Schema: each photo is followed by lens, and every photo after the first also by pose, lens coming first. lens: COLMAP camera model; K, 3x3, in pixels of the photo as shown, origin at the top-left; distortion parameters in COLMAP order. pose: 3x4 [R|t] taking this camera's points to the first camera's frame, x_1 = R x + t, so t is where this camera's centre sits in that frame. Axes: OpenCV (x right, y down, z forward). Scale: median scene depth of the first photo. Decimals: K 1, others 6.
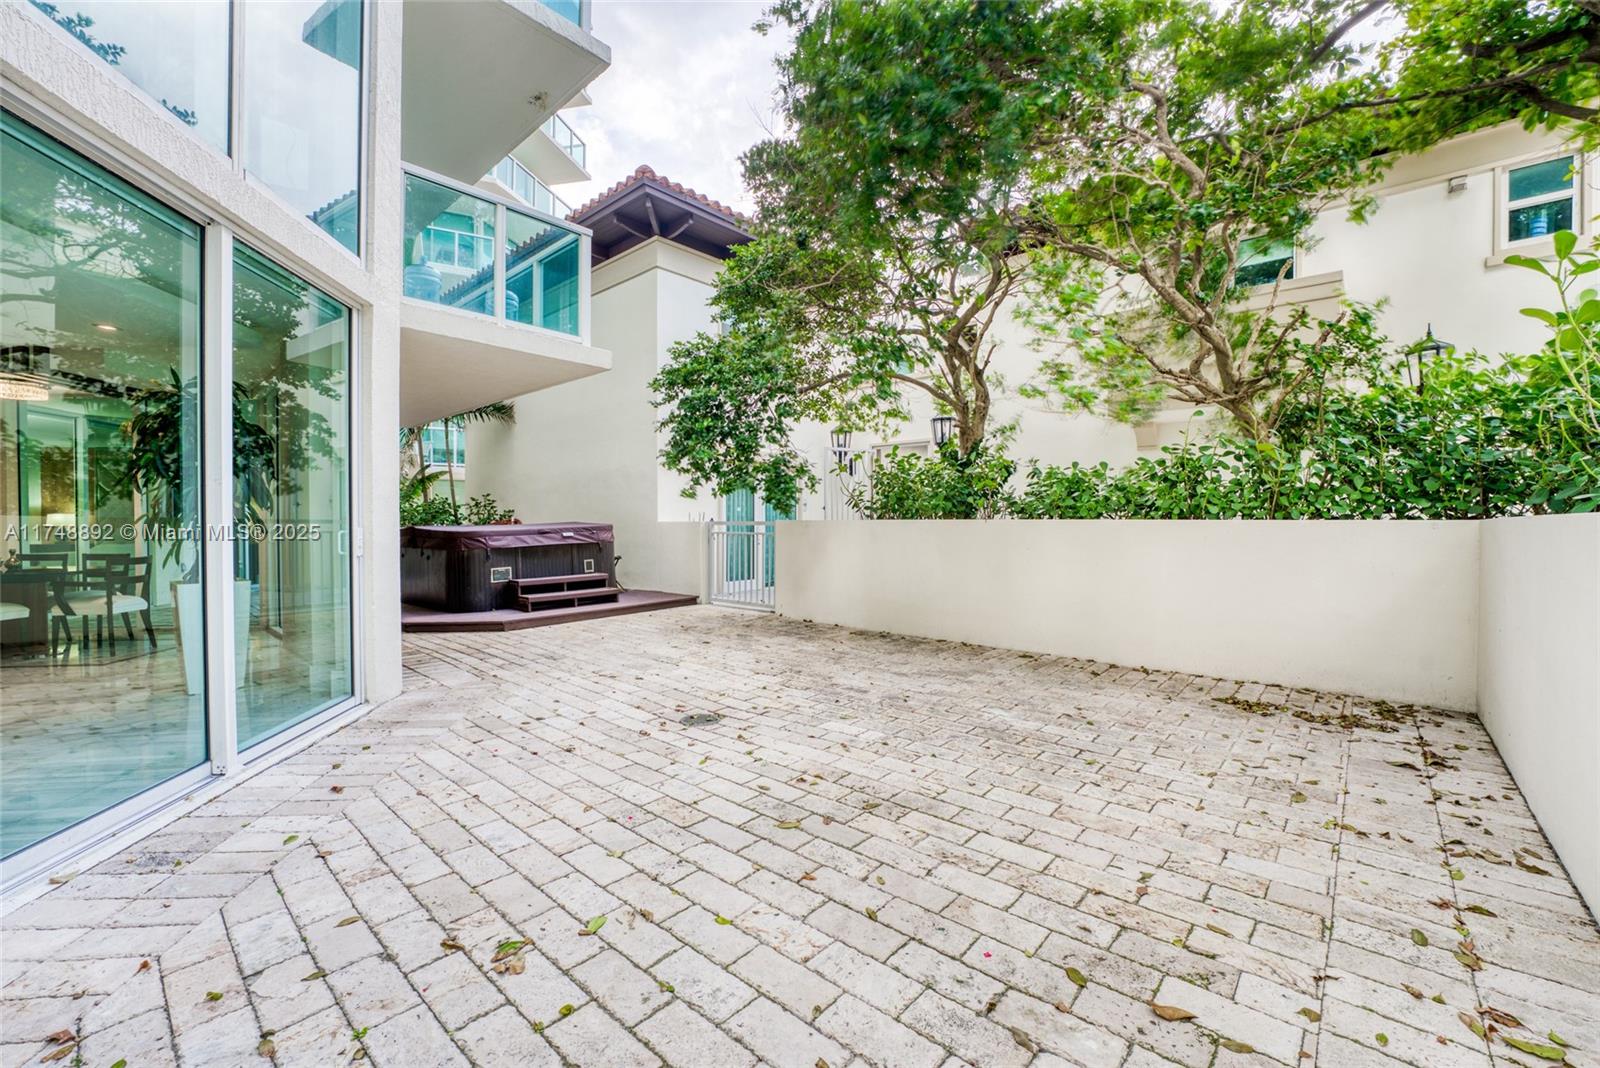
lens RADIAL K [[648.8, 0, 791.9], [0, 648.8, 533.1], [0, 0, 1]] dist [-0.028503, 0.003387]
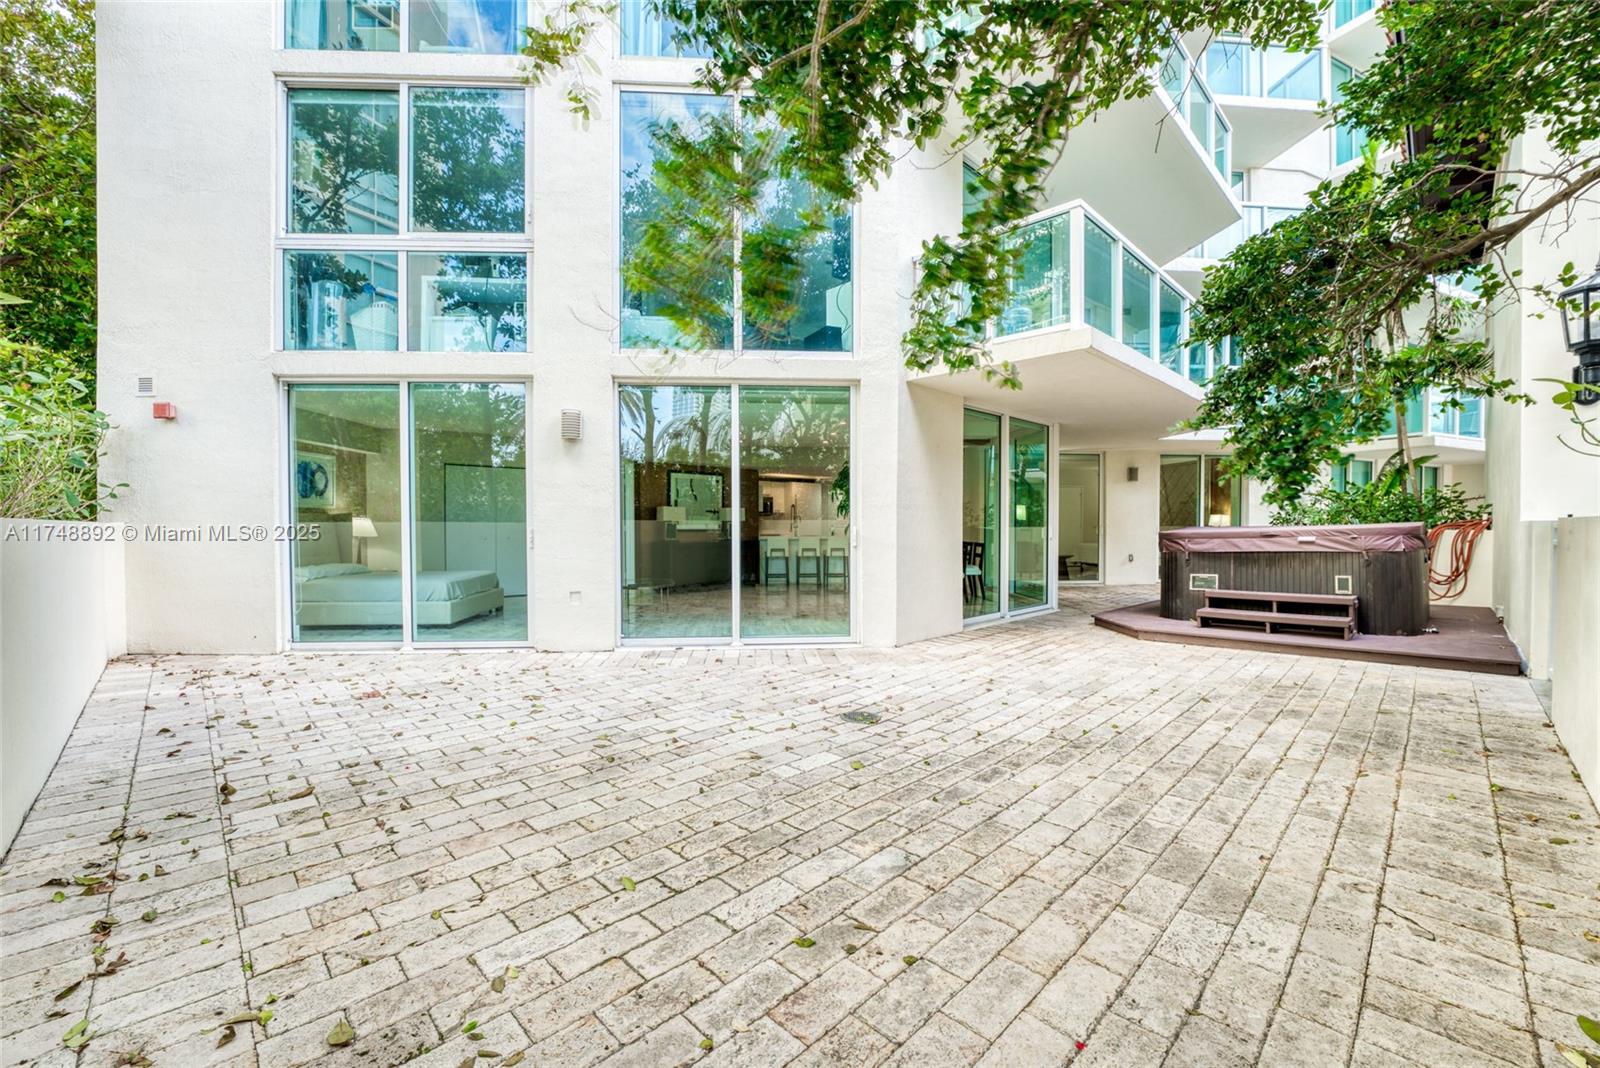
lens RADIAL K [[648.8, 0, 795.4], [0, 648.8, 534.5], [0, 0, 1]] dist [-0.028503, 0.003387]
pose [[-0.062656, 0.016902, -0.997892, 0.928178], [-0.012734, 0.999762, 0.017733, -0.018364], [0.997954, 0.013819, -0.062425, 1.007186]]
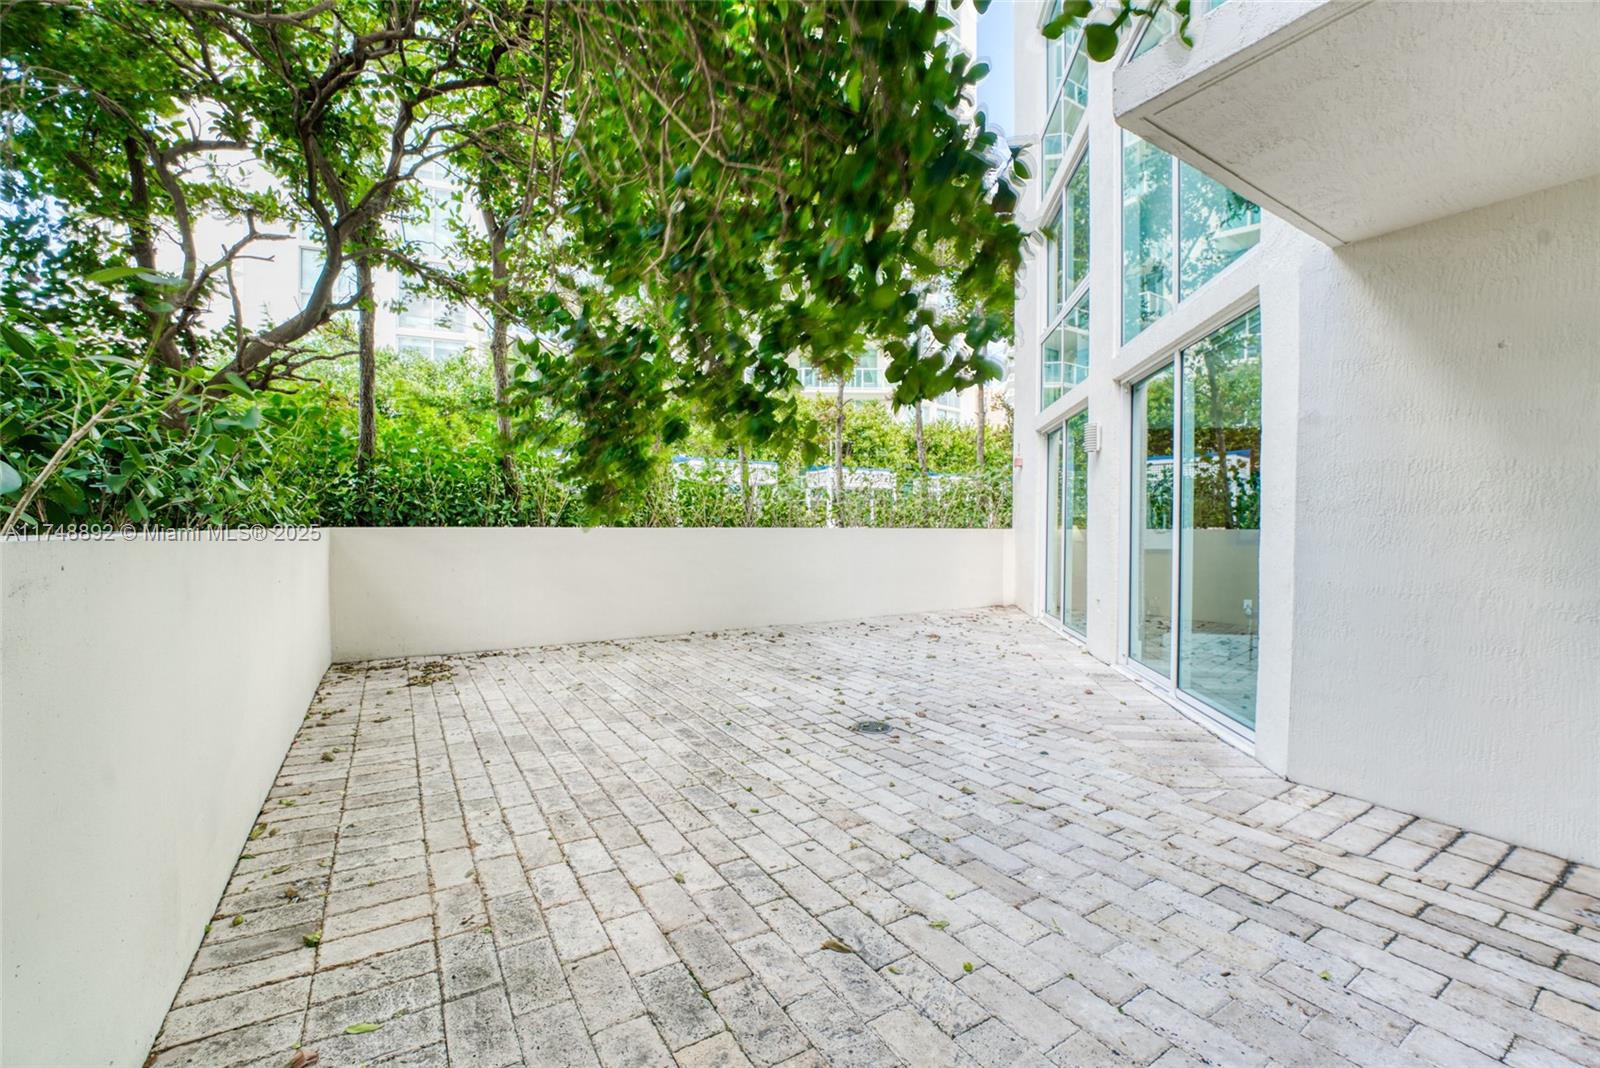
lens RADIAL K [[648.8, 0, 792.9], [0, 648.8, 530.8], [0, 0, 1]] dist [-0.028503, 0.003387]
pose [[-0.960601, -0.008784, 0.277793, -0.318214], [-0.002579, 0.999739, 0.022697, -0.049613], [-0.277920, 0.021087, -0.960373, 2.123343]]
